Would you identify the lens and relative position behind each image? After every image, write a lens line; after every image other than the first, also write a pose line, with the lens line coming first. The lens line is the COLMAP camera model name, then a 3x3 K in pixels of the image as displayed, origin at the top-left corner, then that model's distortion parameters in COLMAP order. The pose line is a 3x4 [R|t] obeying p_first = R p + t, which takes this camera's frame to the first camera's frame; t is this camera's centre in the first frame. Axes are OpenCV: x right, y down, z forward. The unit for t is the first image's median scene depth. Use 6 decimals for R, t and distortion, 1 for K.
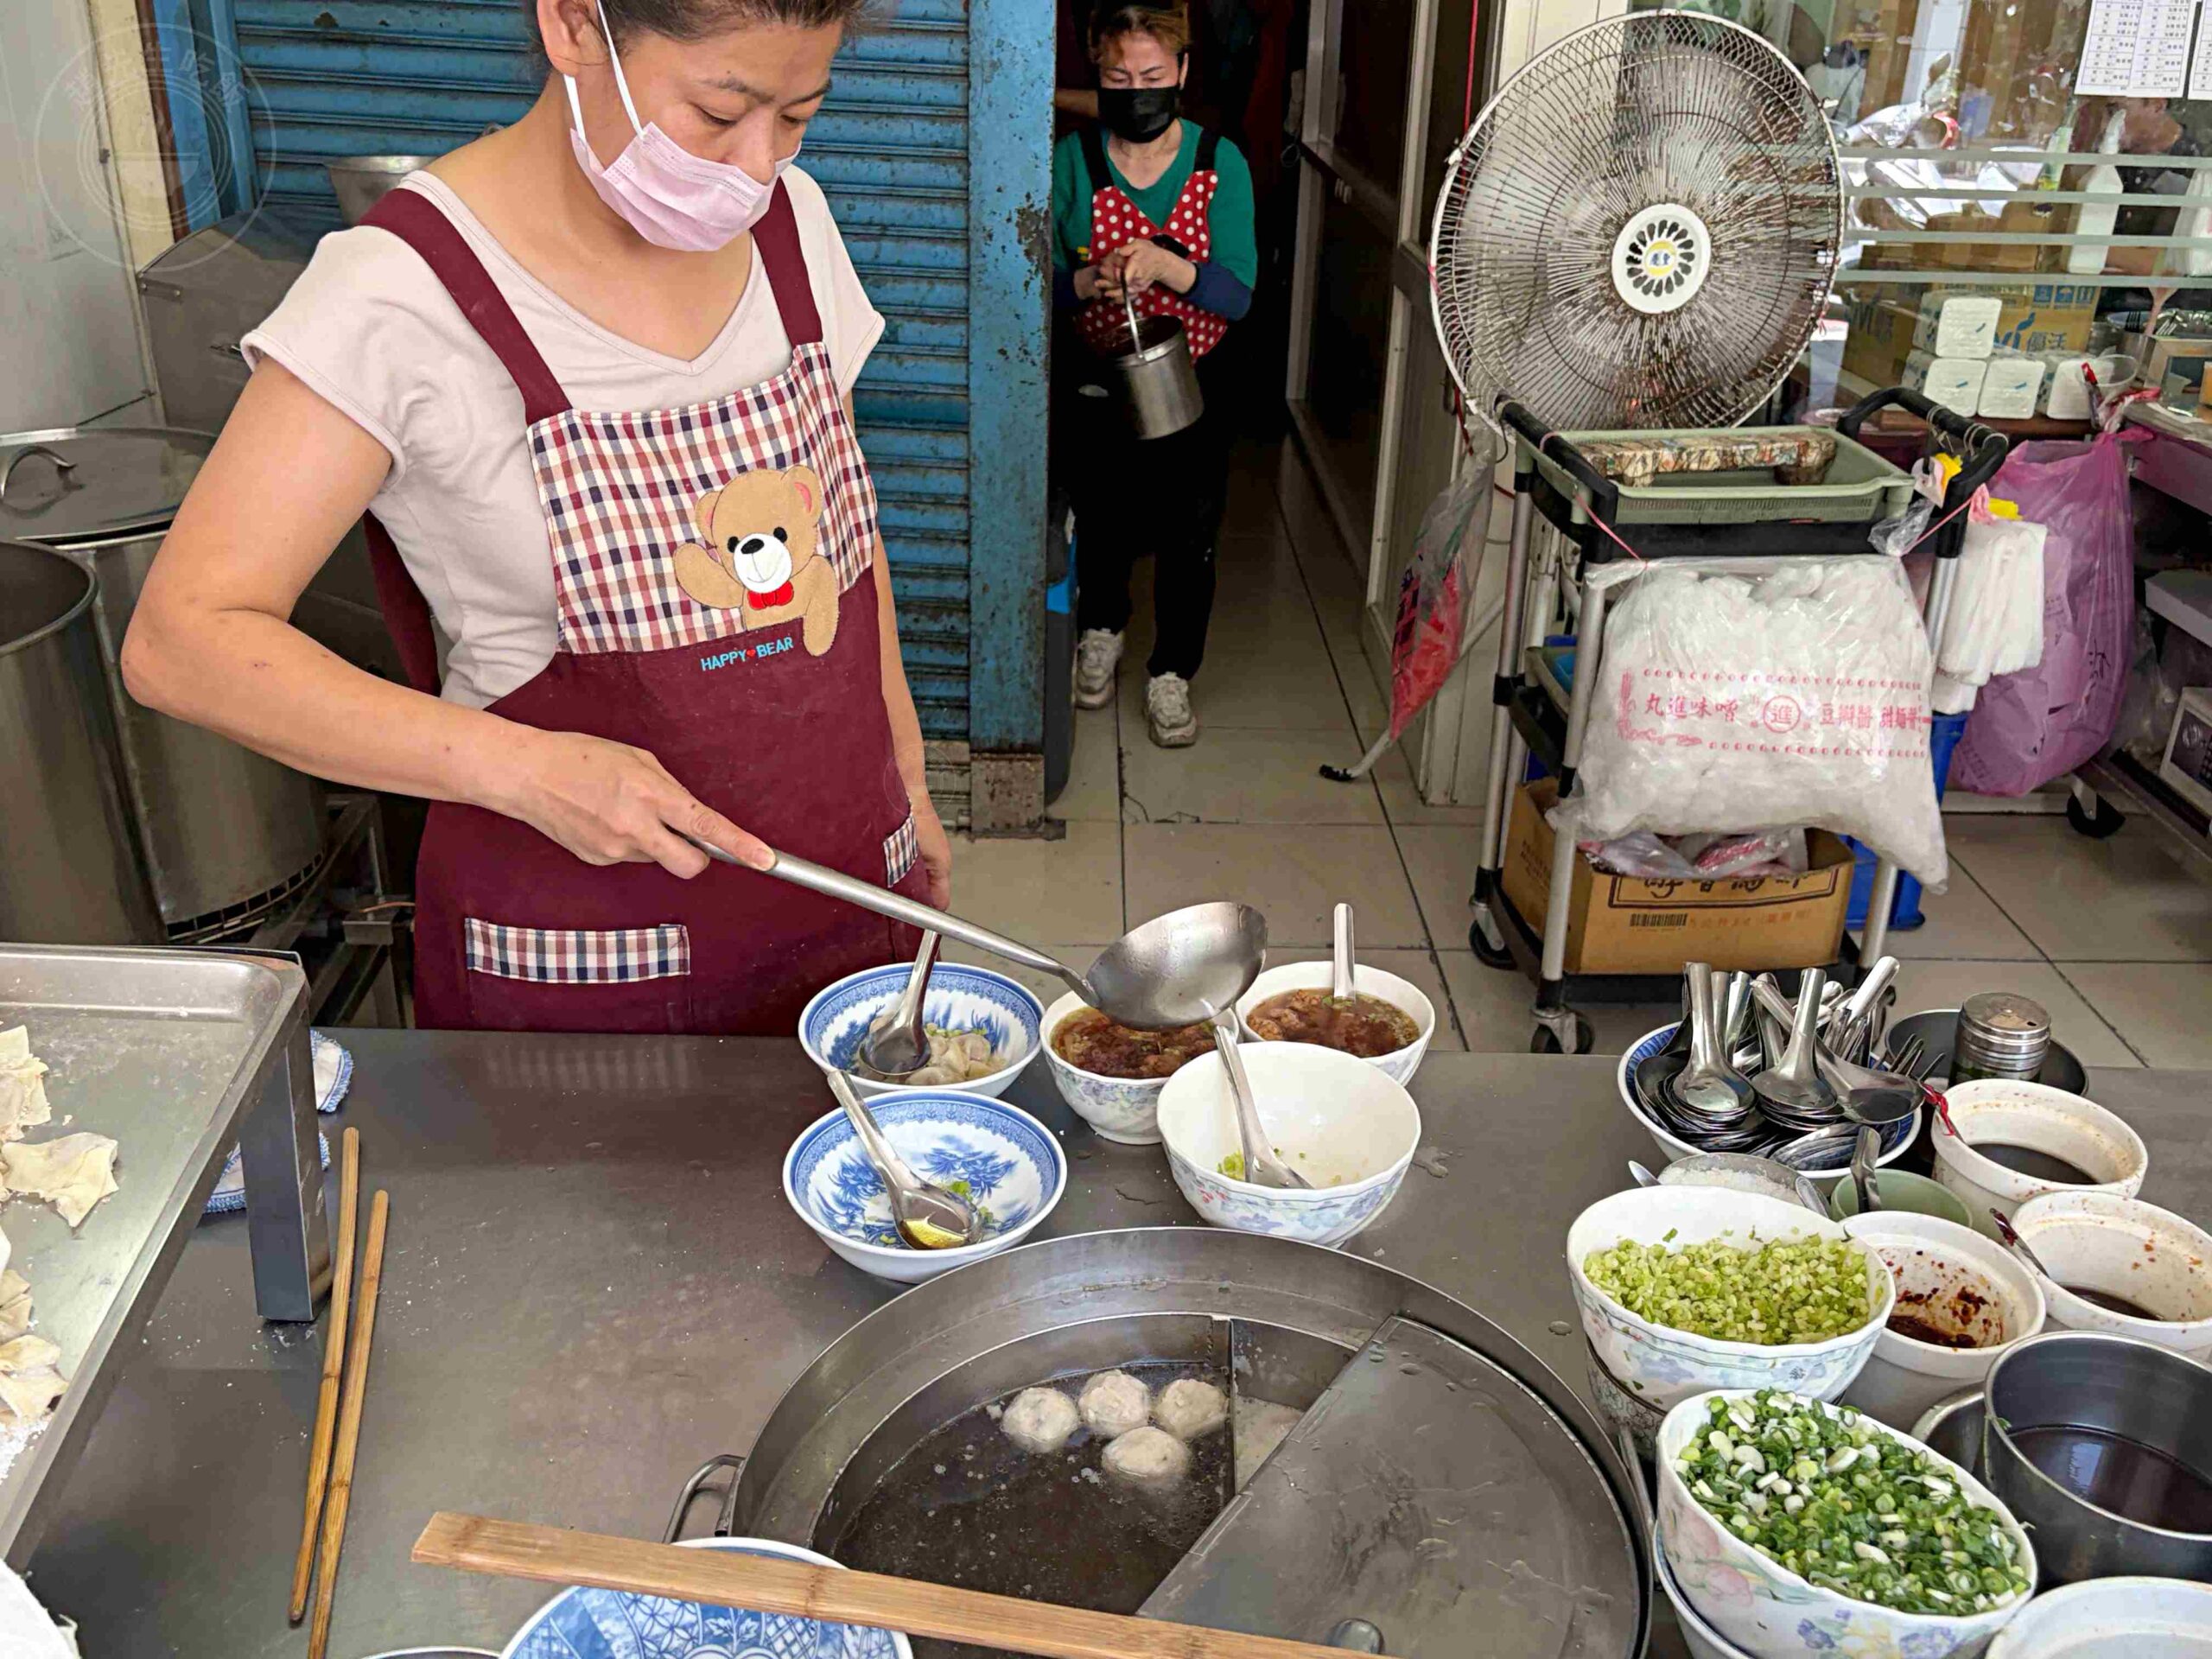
lens RADIAL K [[1932.3, 0, 1106.2], [0, 1932.3, 847.1], [0, 0, 1]] dist [-0.005617, 0.010747]
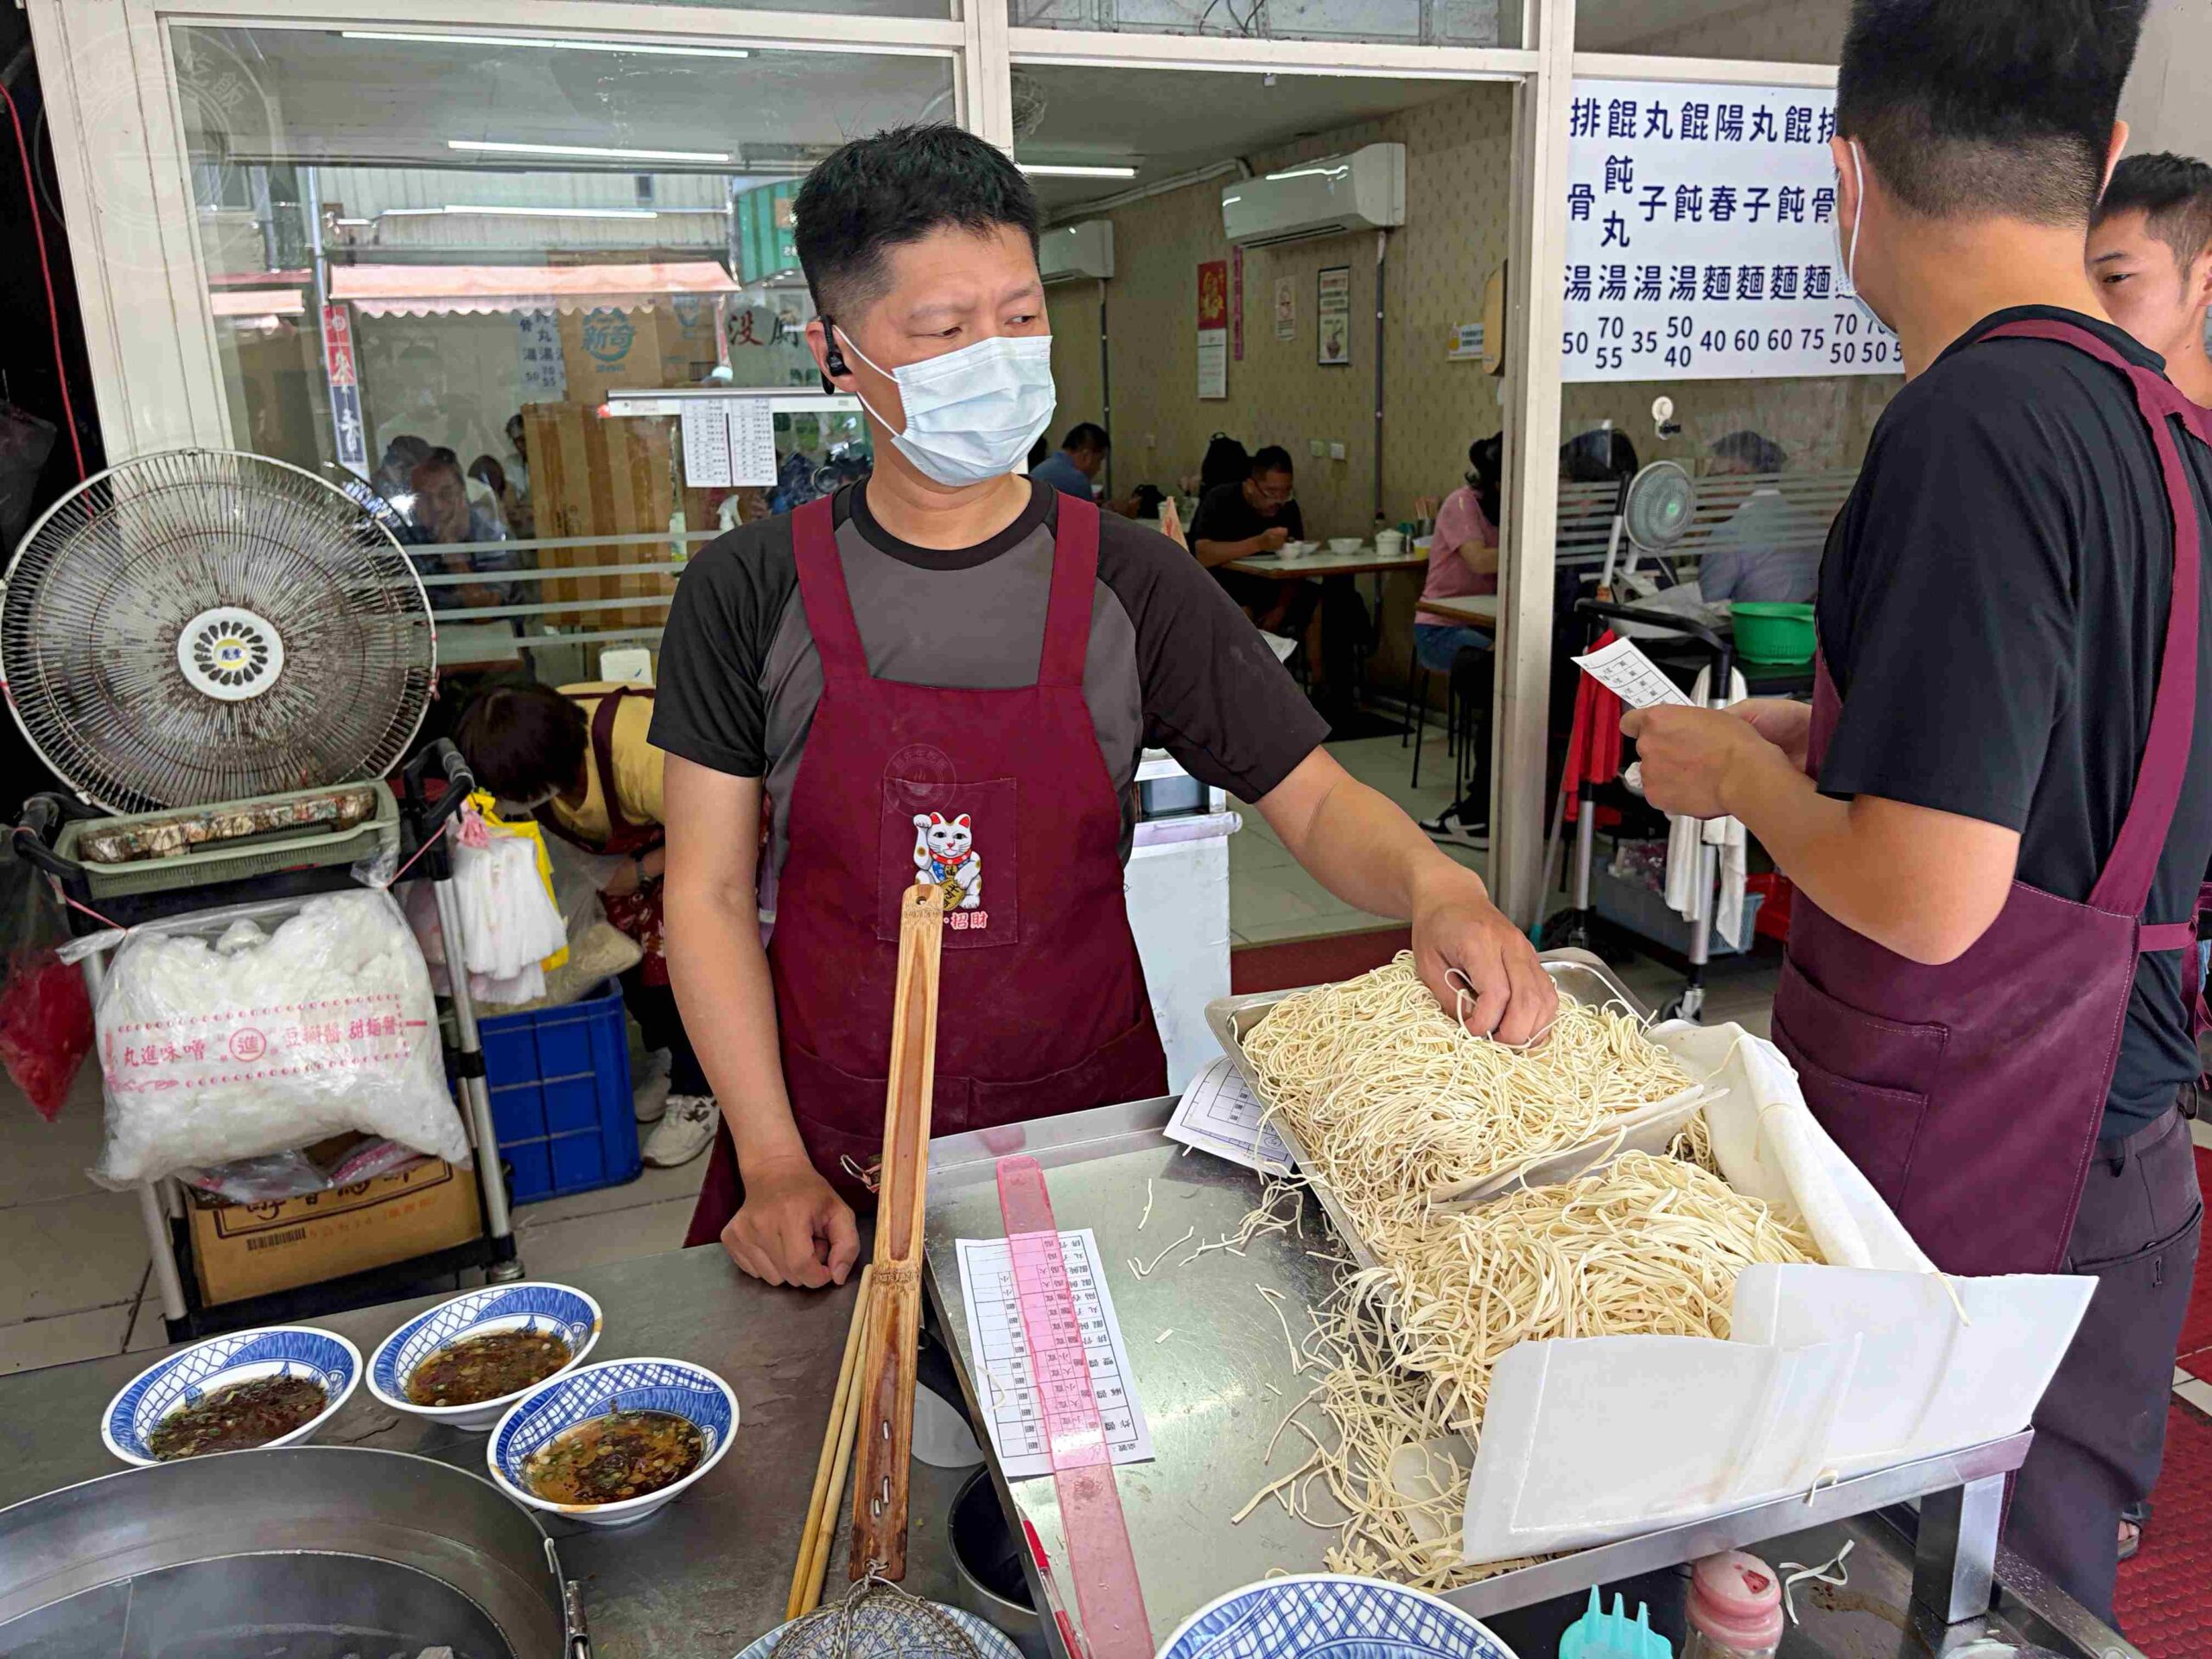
lens RADIAL K [[1692.0, 0, 1102.6], [0, 1692.0, 837.6], [0, 0, 1]] dist [-0.036610, 0.121579]
pose [[0.928369, -0.138598, 0.344851, 0.421760], [0.192899, 0.972791, -0.128330, 0.029668], [-0.317682, 0.185659, 0.929844, -0.075447]]
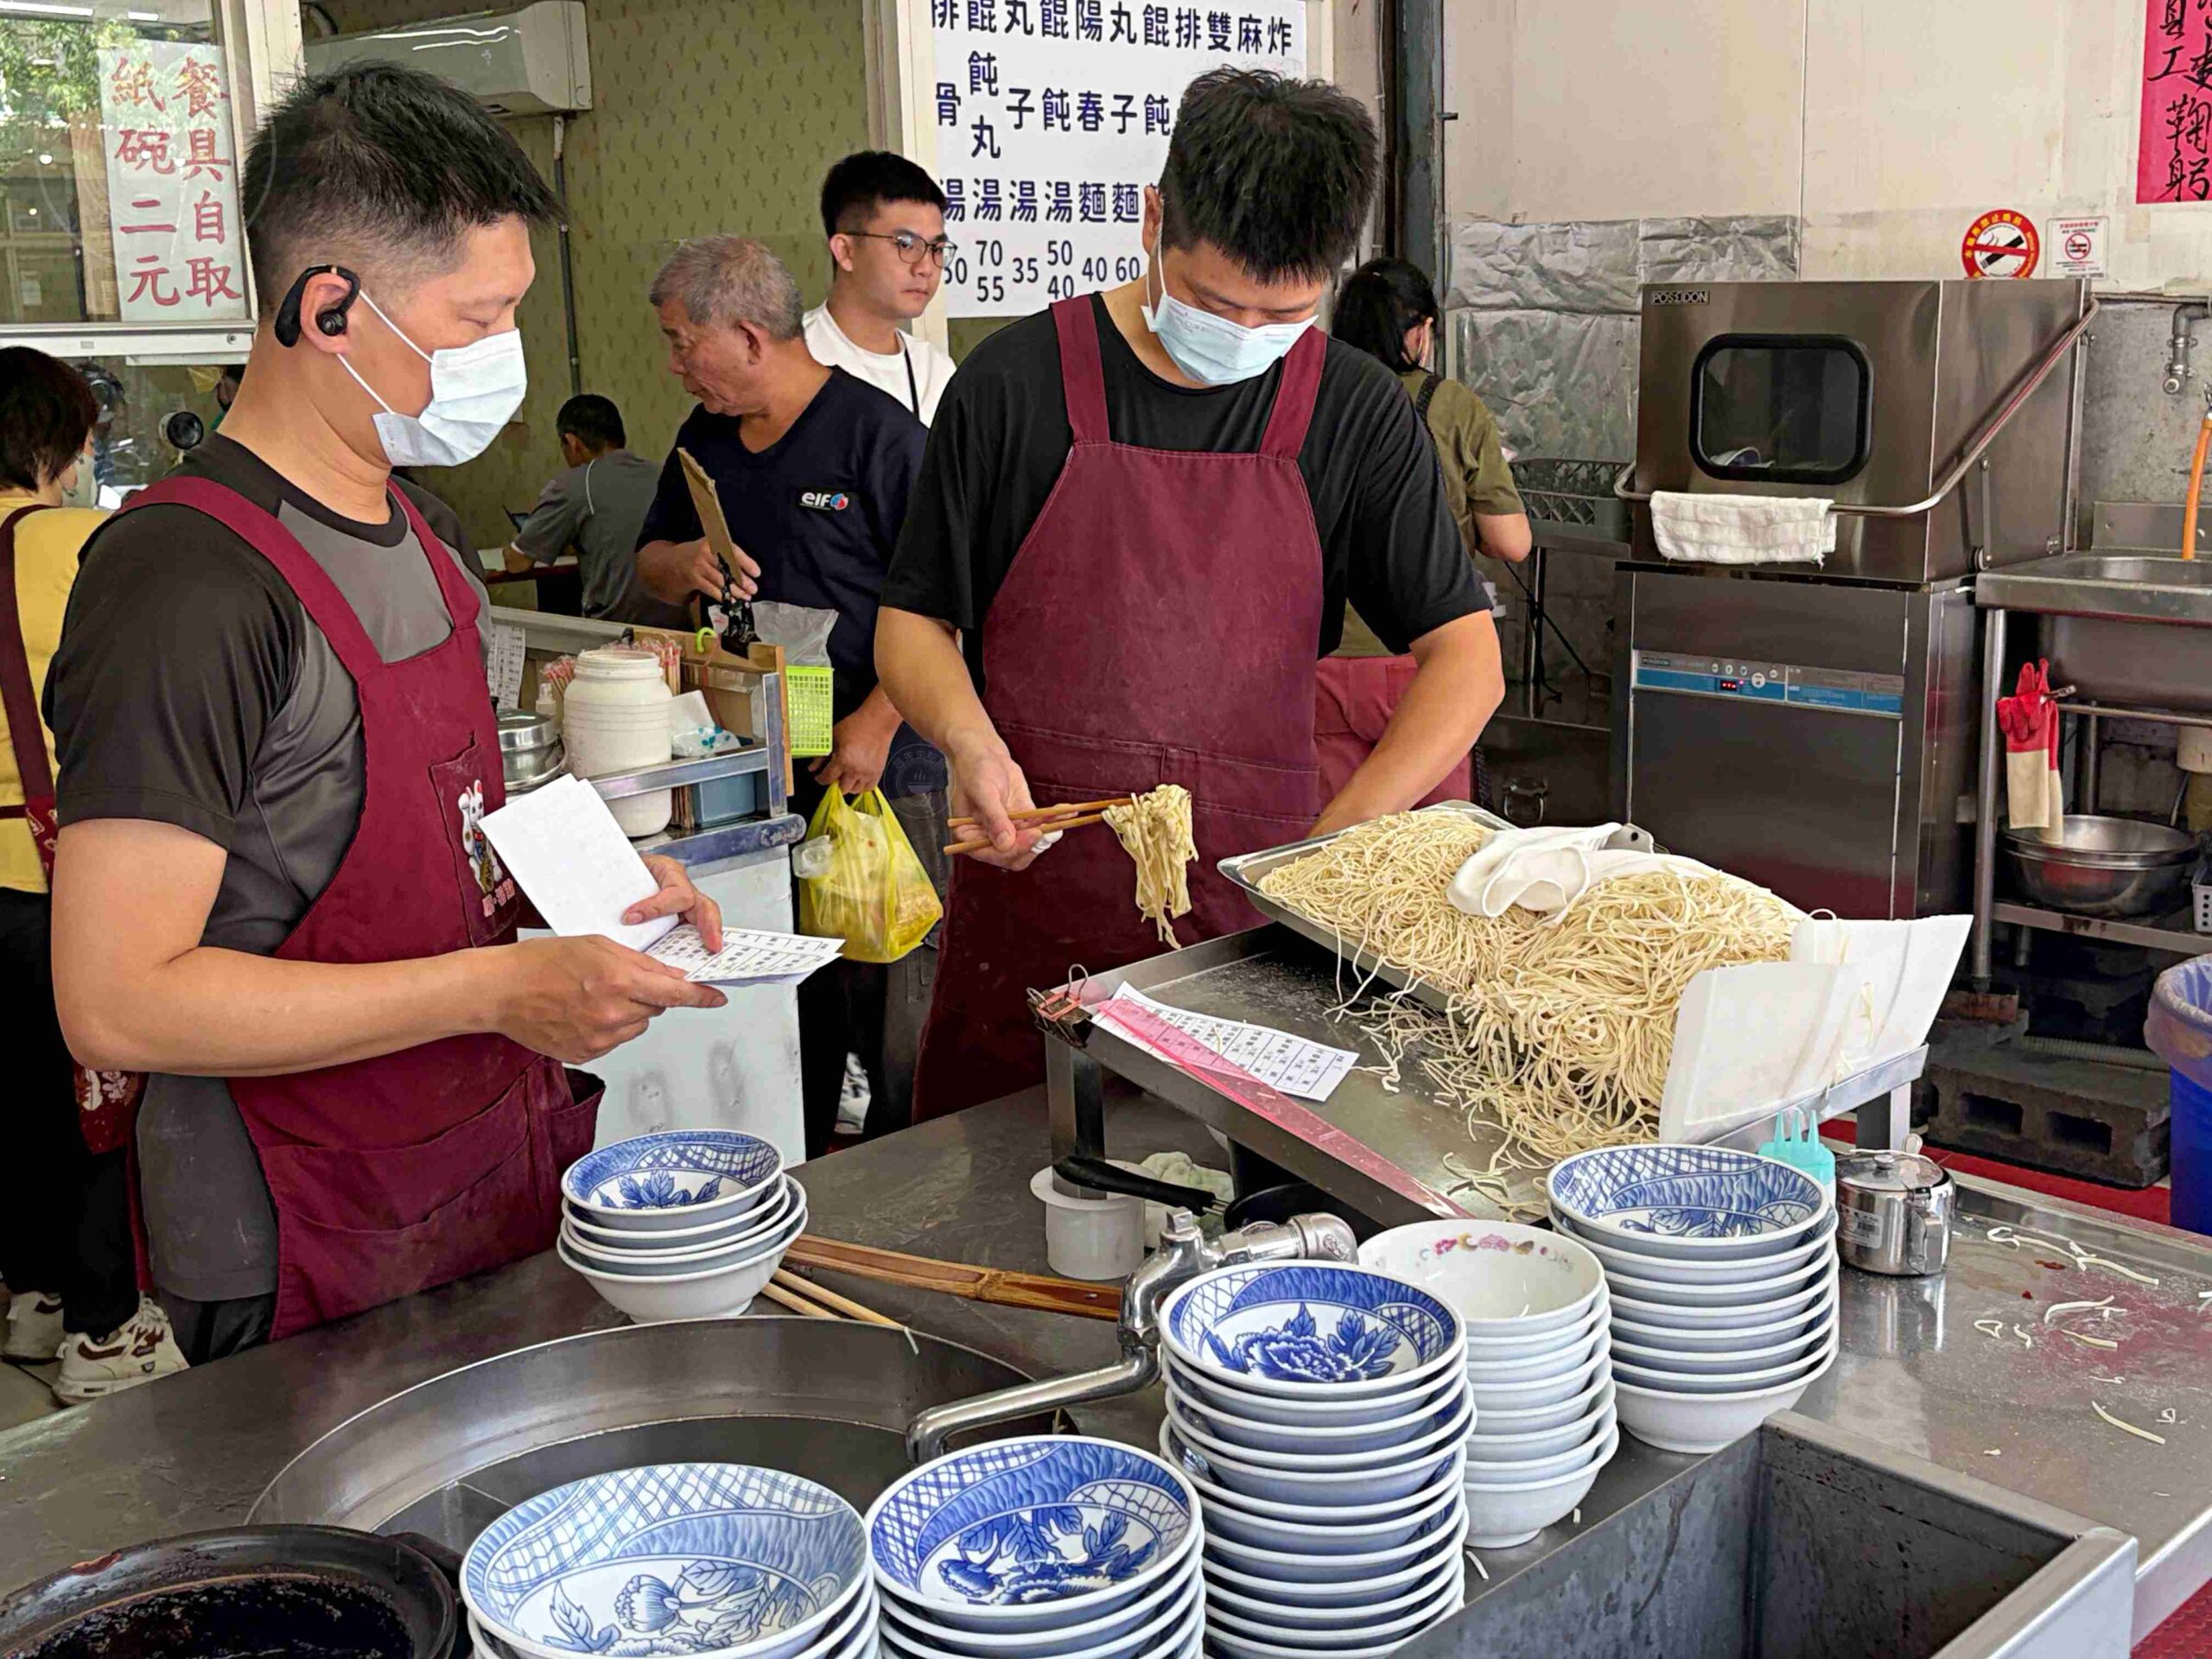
lens RADIAL K [[2483.8, 0, 1100.8], [0, 2483.8, 824.7], [0, 0, 1]] dist [0.114956, -0.295039]
pose [[0.685234, -0.190101, 0.703076, 0.071765], [0.338166, 0.938016, -0.075959, 0.053192], [-0.645057, 0.289806, 0.707046, -0.157498]]
